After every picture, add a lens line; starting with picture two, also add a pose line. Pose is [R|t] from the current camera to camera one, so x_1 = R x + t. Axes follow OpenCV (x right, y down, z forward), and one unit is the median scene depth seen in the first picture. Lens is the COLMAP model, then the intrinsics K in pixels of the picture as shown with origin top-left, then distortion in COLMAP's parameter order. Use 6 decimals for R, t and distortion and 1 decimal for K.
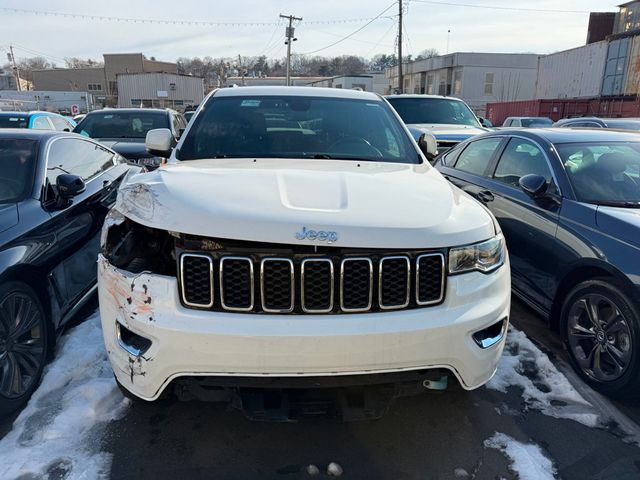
lens RADIAL K [[457.6, 0, 319.2], [0, 457.6, 238.4], [0, 0, 1]] dist [0.005943, -0.017165]
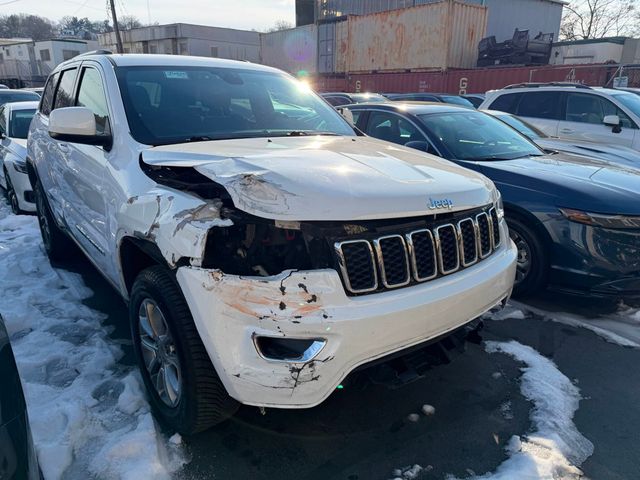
lens RADIAL K [[457.6, 0, 317.0], [0, 457.6, 240.7], [0, 0, 1]] dist [0.005943, -0.017165]
pose [[0.818529, -0.170218, 0.548667, -0.556172], [0.137377, 0.985381, 0.100758, -0.045532], [-0.557797, -0.007100, 0.829947, 0.158835]]
